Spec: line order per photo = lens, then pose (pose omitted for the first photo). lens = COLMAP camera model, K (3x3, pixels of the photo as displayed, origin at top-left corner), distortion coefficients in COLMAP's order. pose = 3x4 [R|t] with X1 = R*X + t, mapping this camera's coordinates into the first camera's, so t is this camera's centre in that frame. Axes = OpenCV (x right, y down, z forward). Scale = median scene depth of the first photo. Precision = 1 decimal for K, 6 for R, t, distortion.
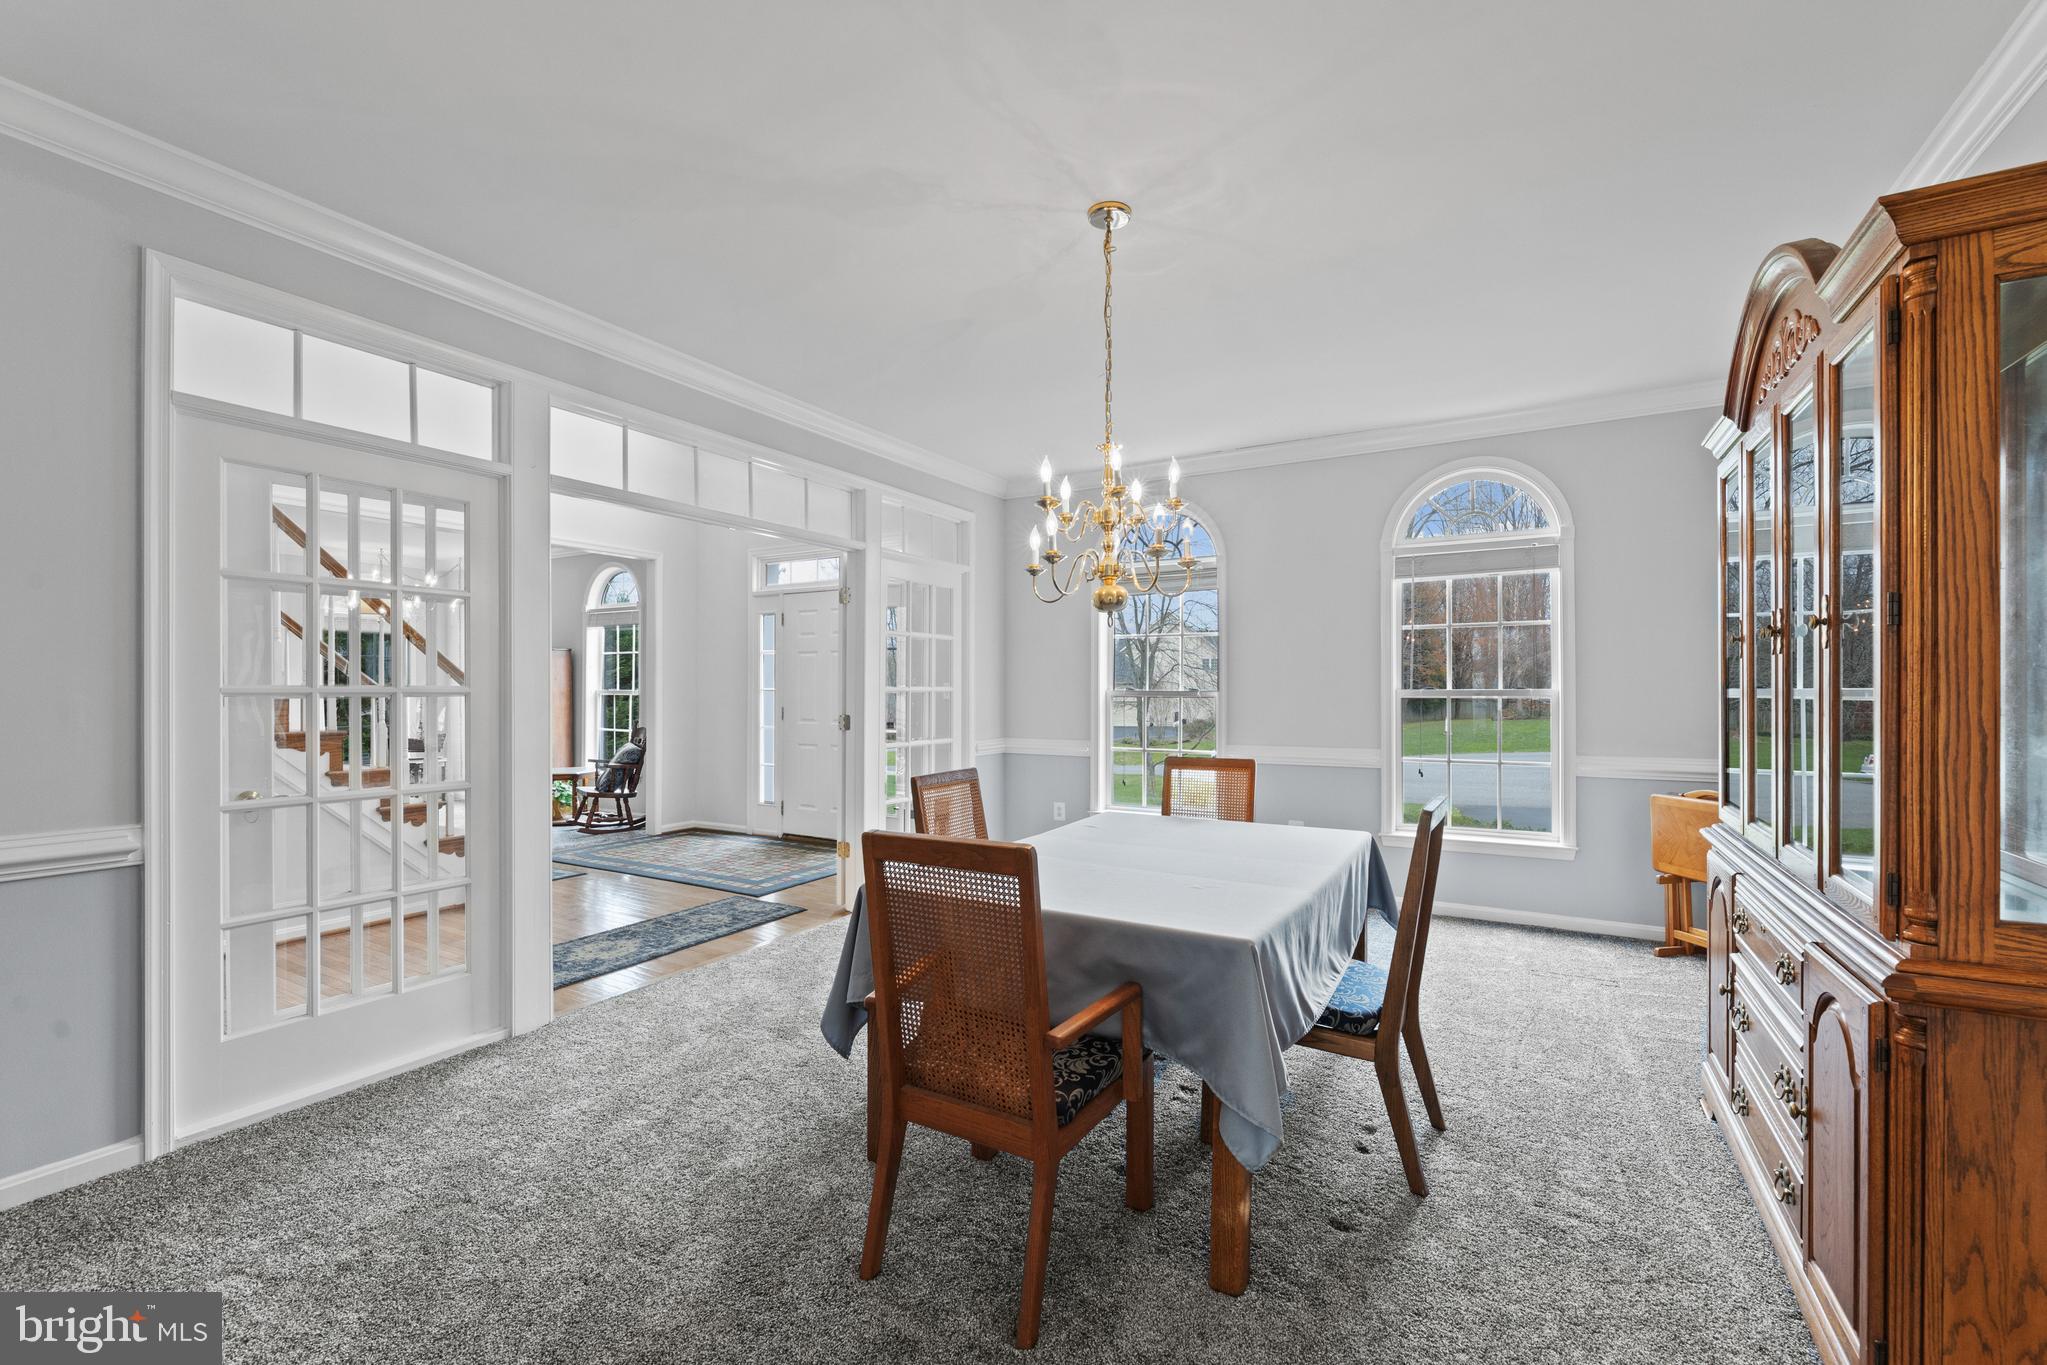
lens RADIAL K [[867.4, 0, 1022.2], [0, 867.4, 687.6], [0, 0, 1]] dist [0.000172, -0.000008]
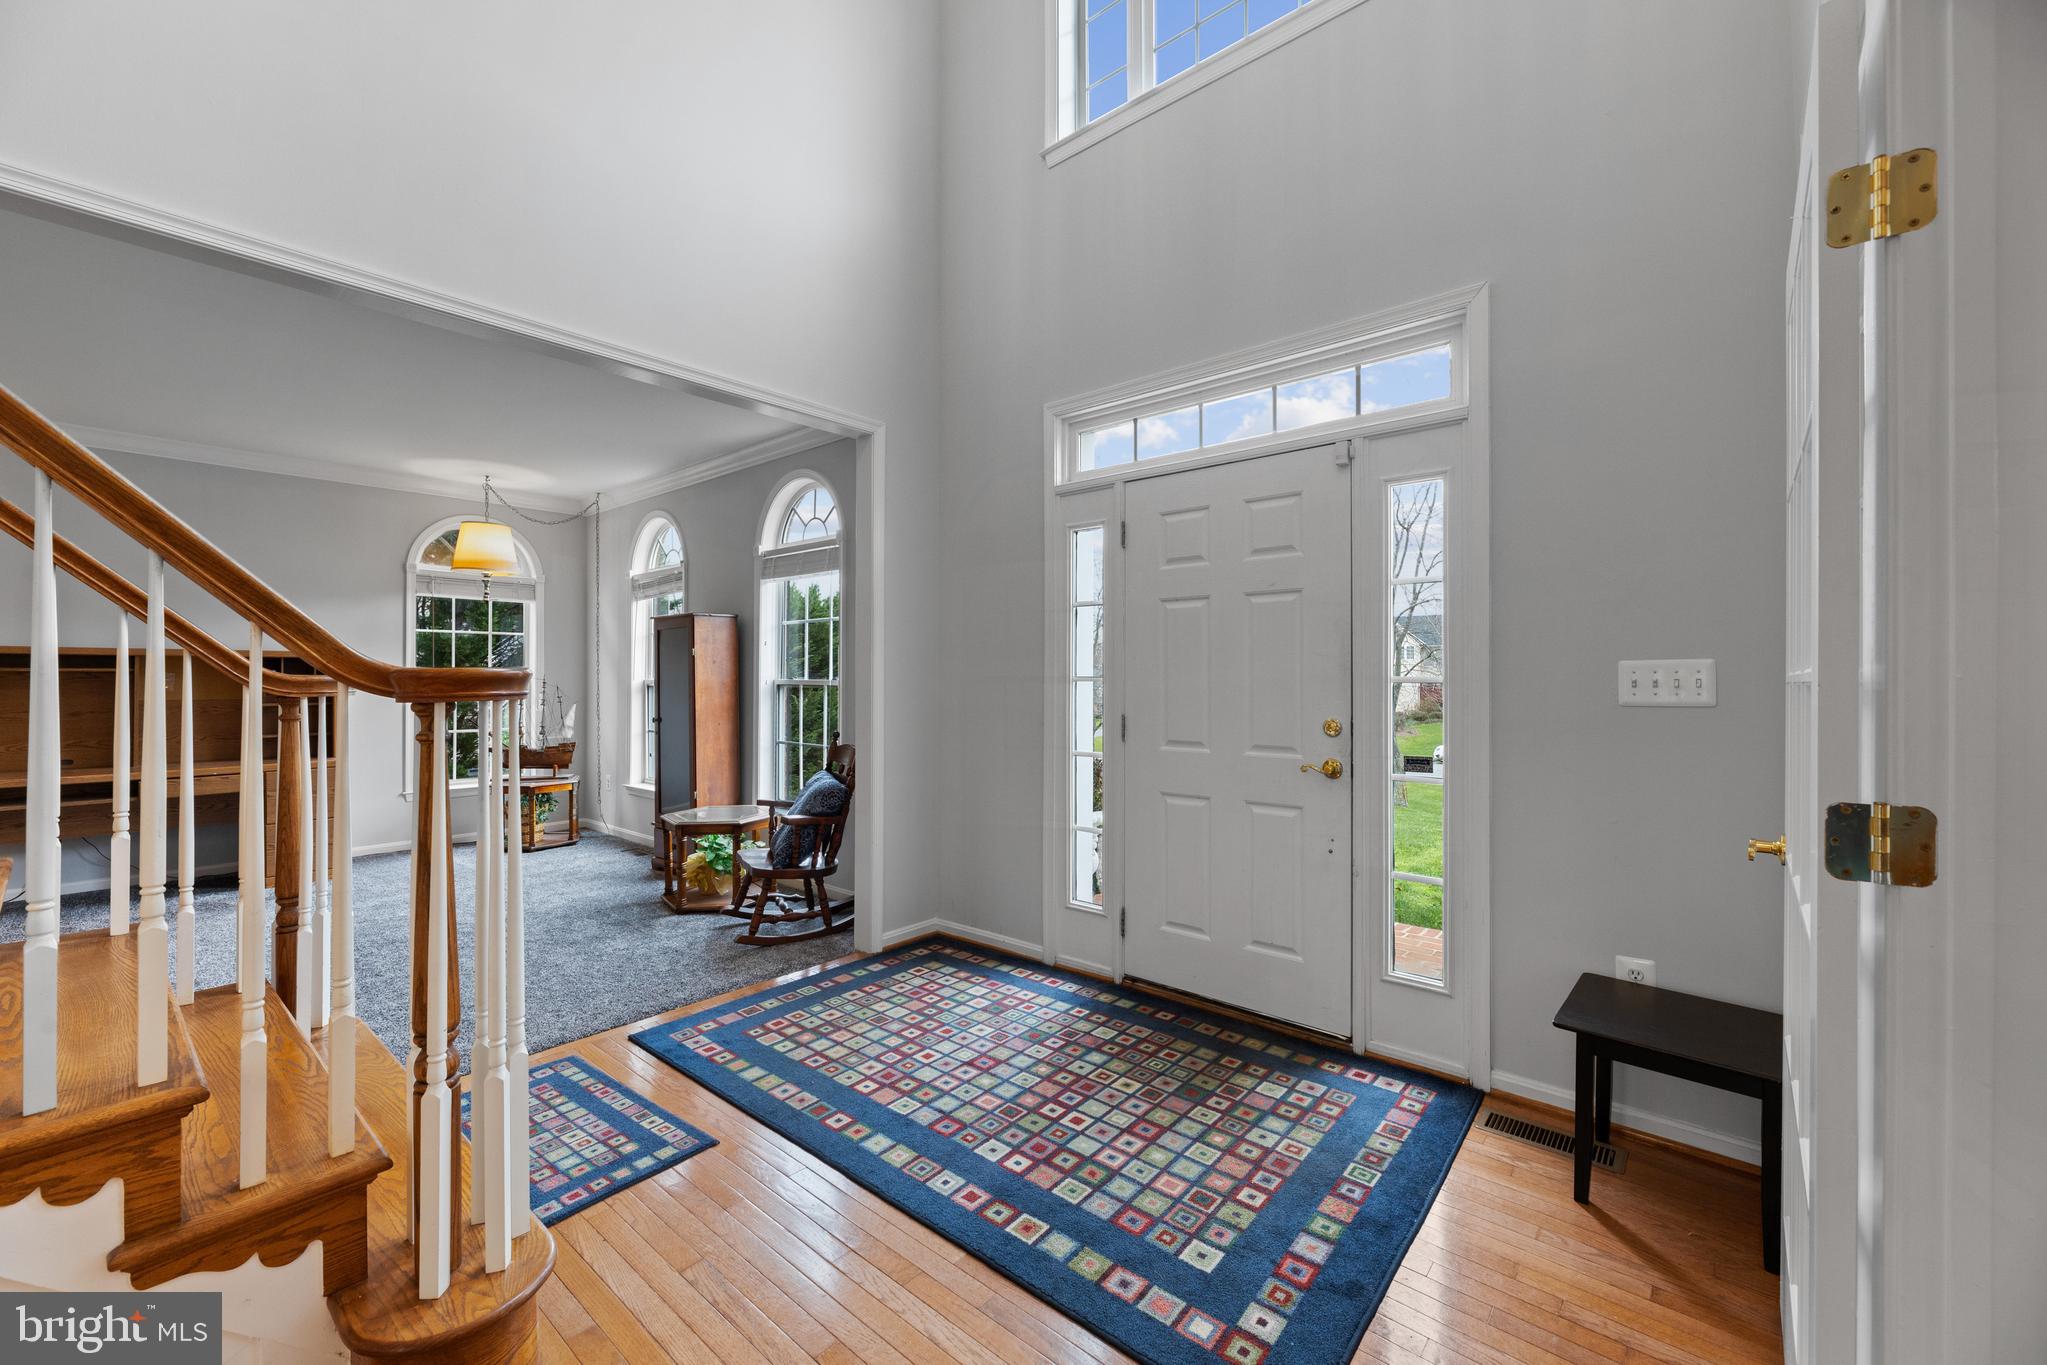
lens RADIAL K [[819.9, 0, 1022.8], [0, 819.9, 677.6], [0, 0, 1]] dist [0.000256, -0.000733]
pose [[0.983358, -0.000064, -0.181677, -0.230220], [0.000129, 1.000000, 0.000348, 0.001224], [0.181676, -0.000366, 0.983358, 0.500070]]
